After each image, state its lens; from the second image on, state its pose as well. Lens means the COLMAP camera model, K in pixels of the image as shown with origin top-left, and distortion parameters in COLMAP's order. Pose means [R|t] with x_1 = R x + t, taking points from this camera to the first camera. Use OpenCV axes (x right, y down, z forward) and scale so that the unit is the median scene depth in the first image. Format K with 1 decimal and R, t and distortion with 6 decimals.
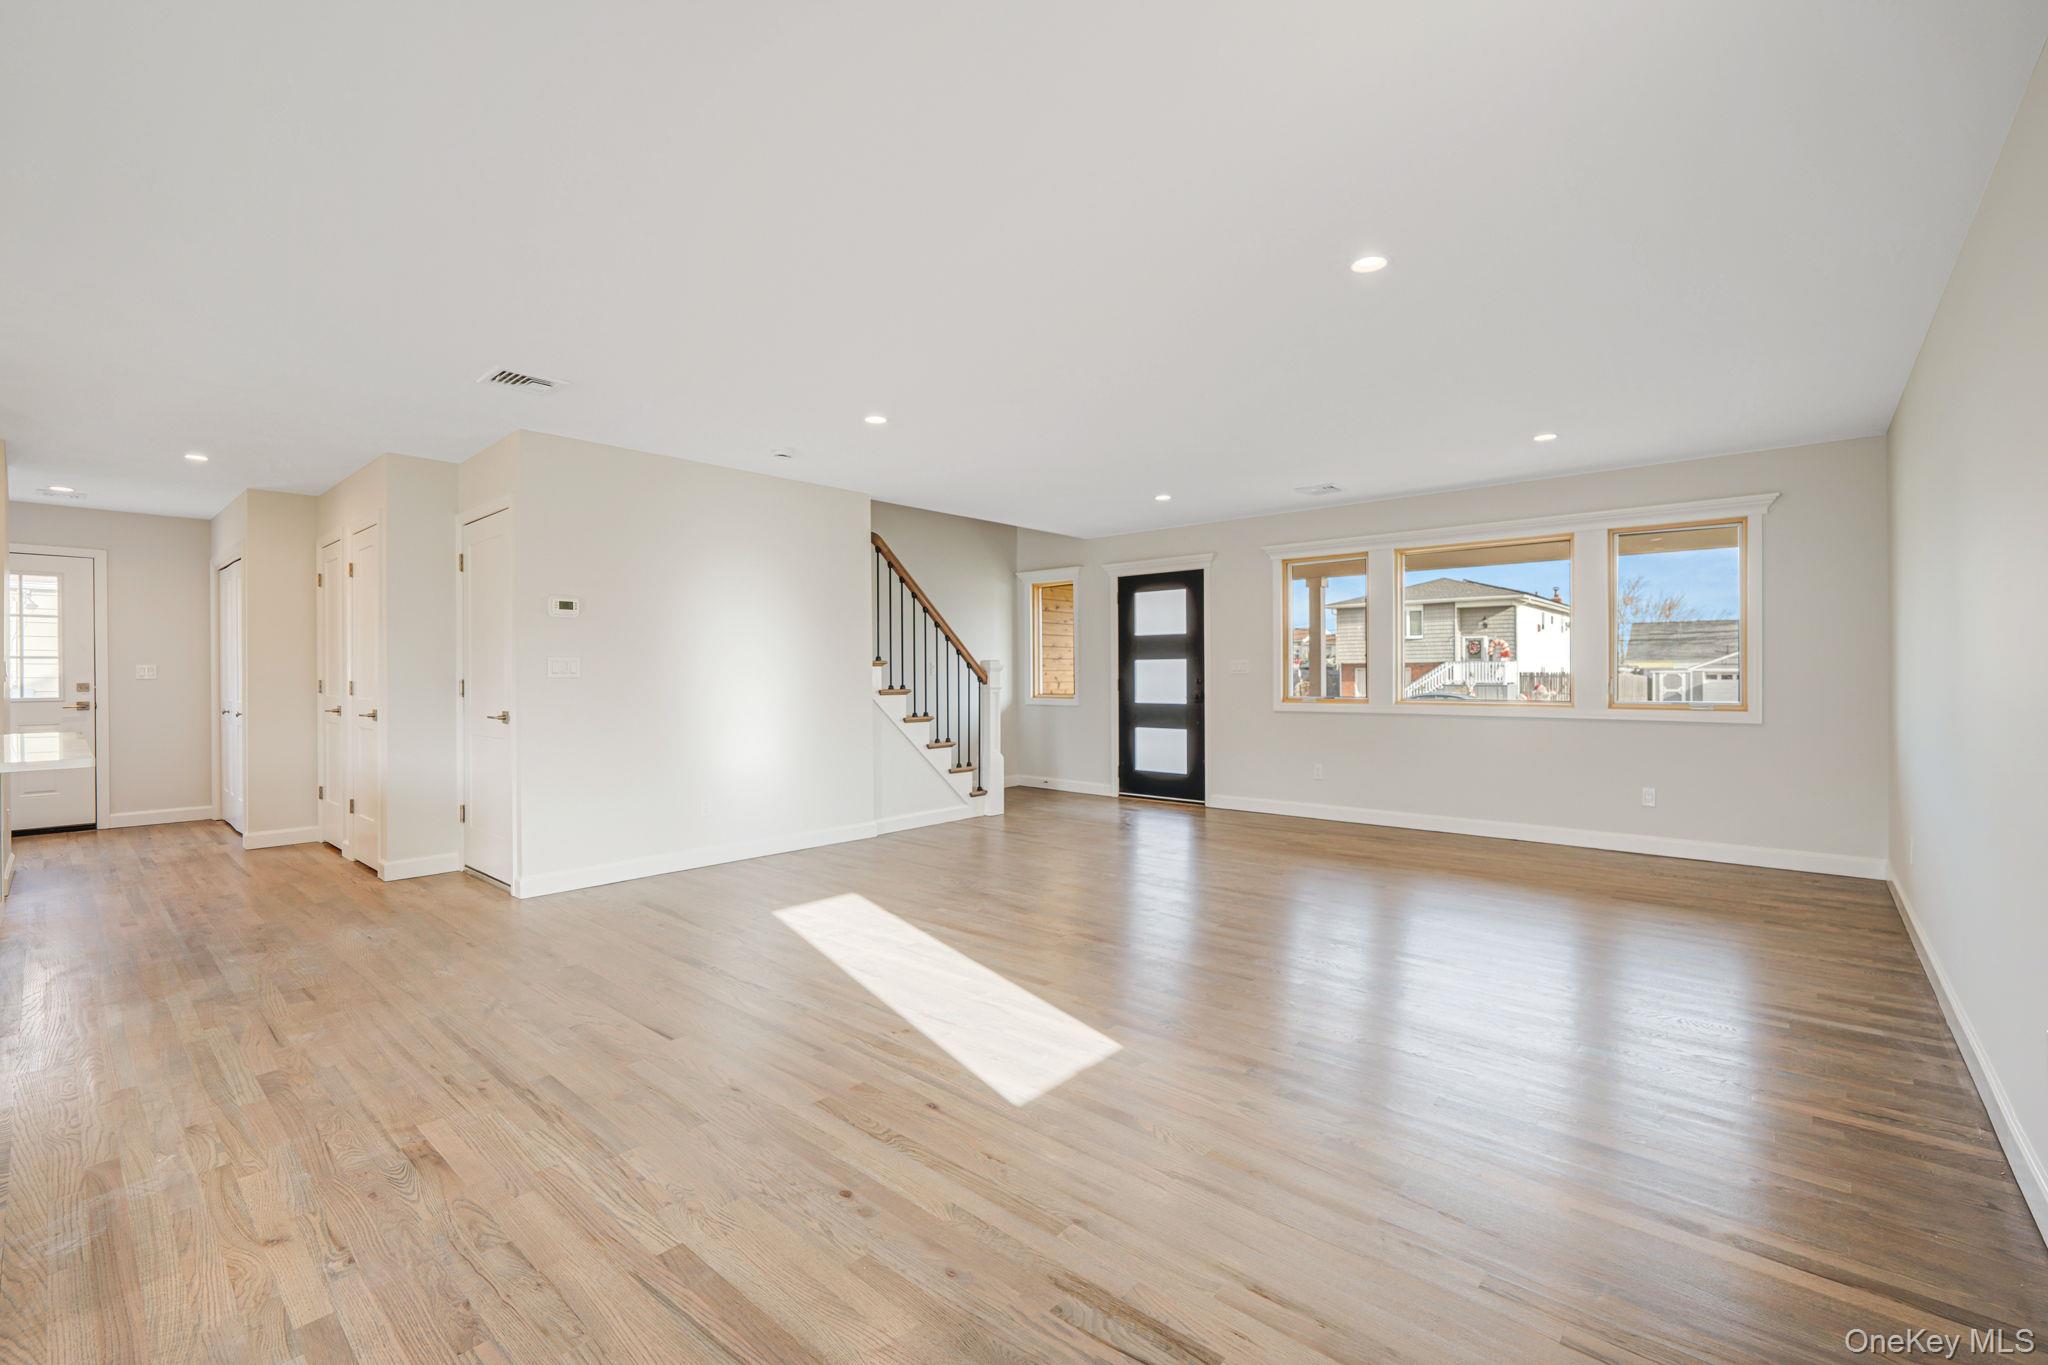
lens RADIAL K [[875.6, 0, 1012.2], [0, 875.6, 677.8], [0, 0, 1]] dist [-0.004425, 0.001848]
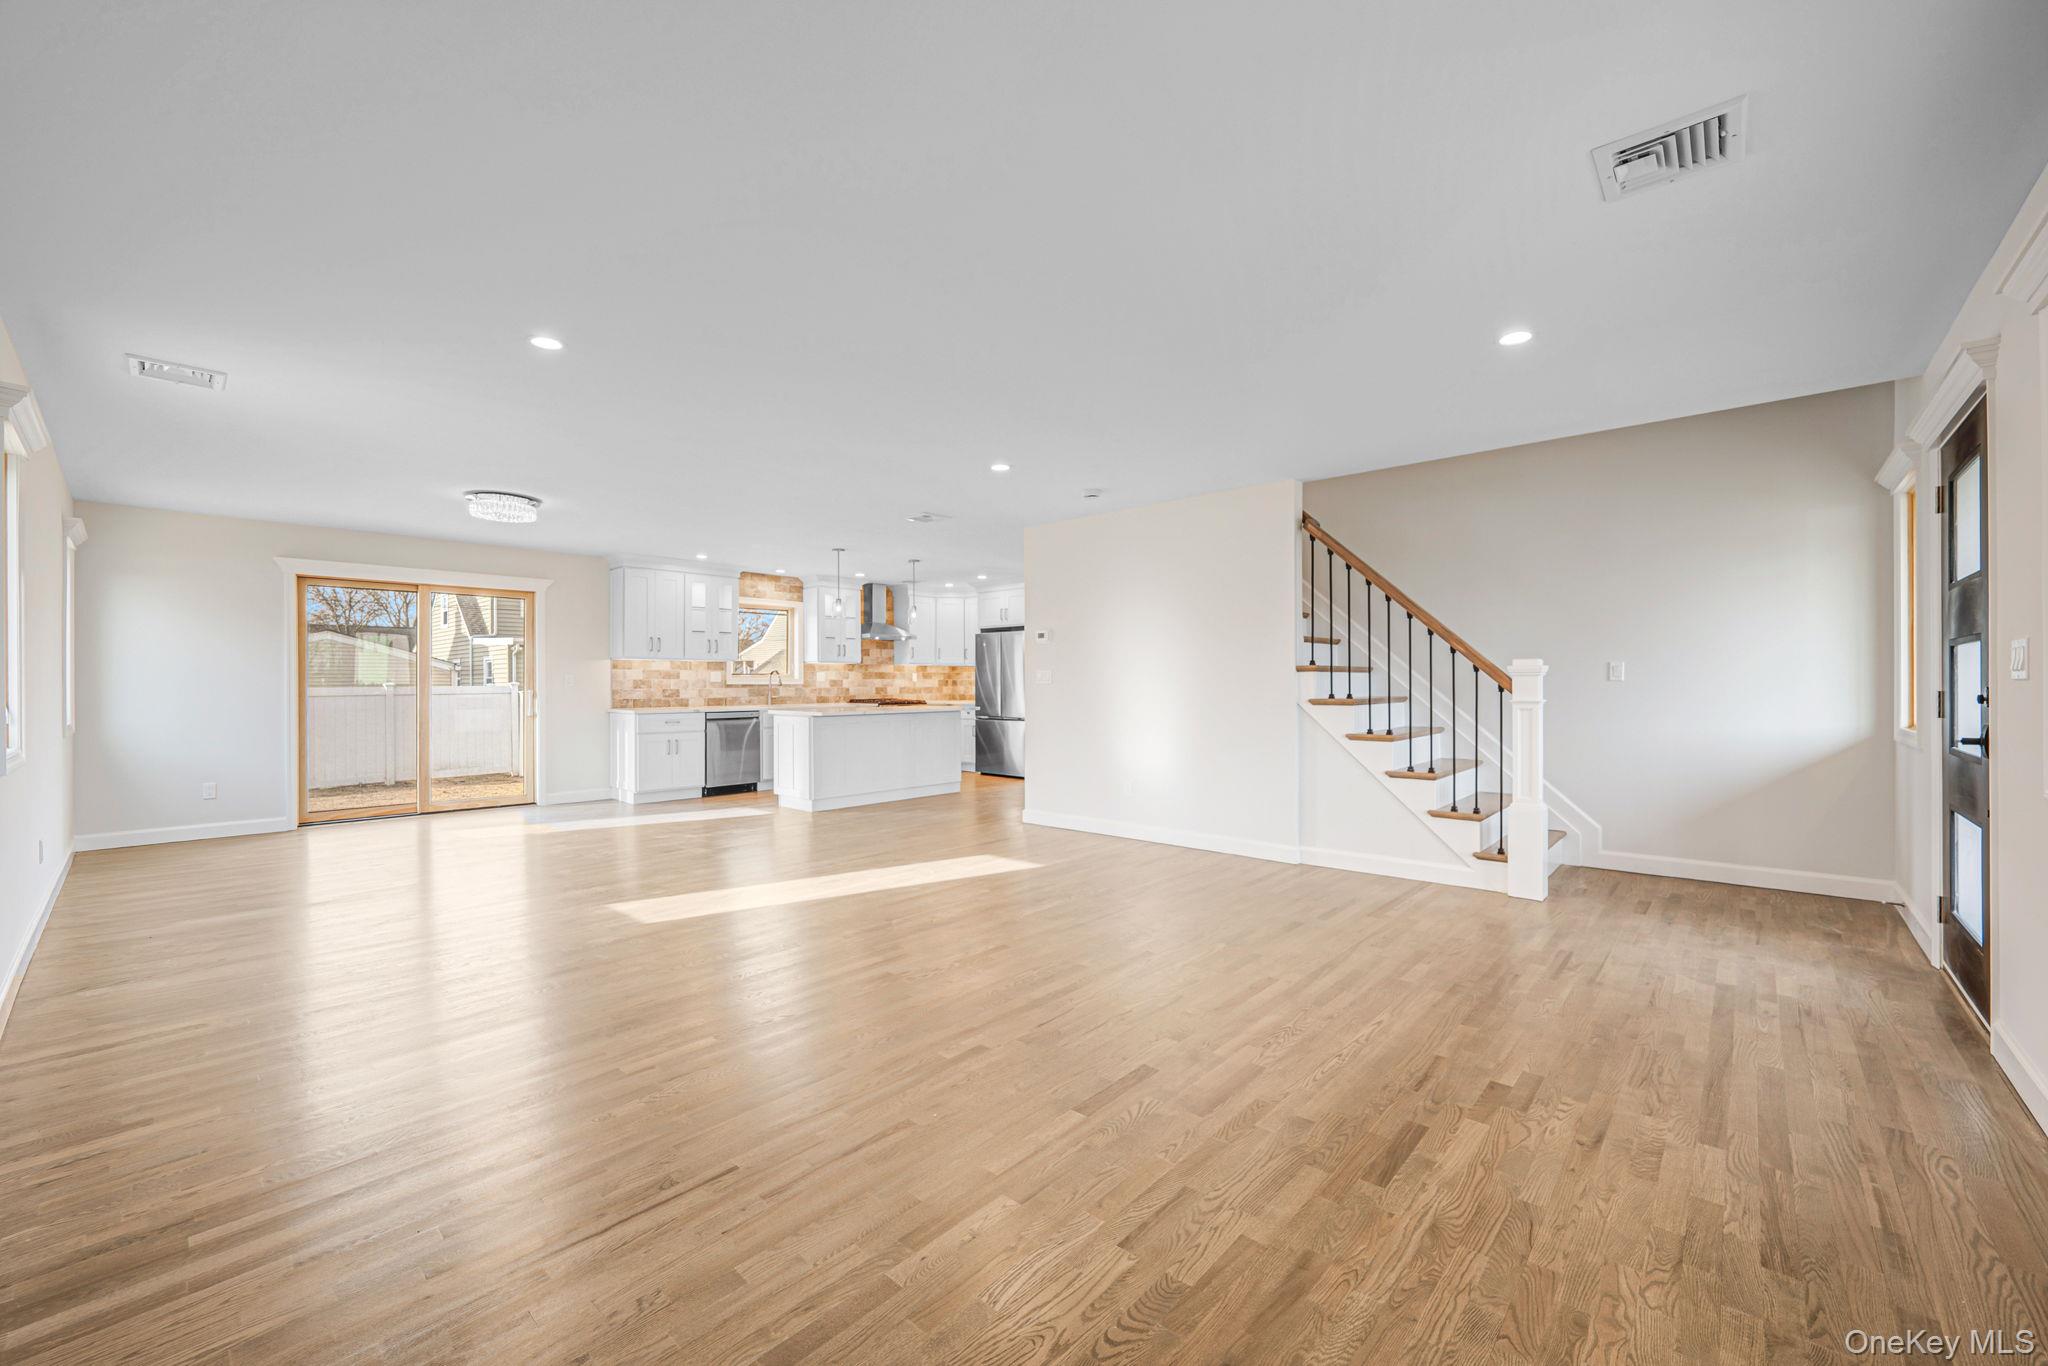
lens RADIAL K [[837.9, 0, 1022.0], [0, 837.9, 679.6], [0, 0, 1]] dist [-0.005460, 0.001104]
pose [[-0.023765, -0.000616, -0.999717, 0.678933], [-0.000196, 1.000000, -0.000612, -0.004141], [0.999718, 0.000181, -0.023765, 0.727729]]
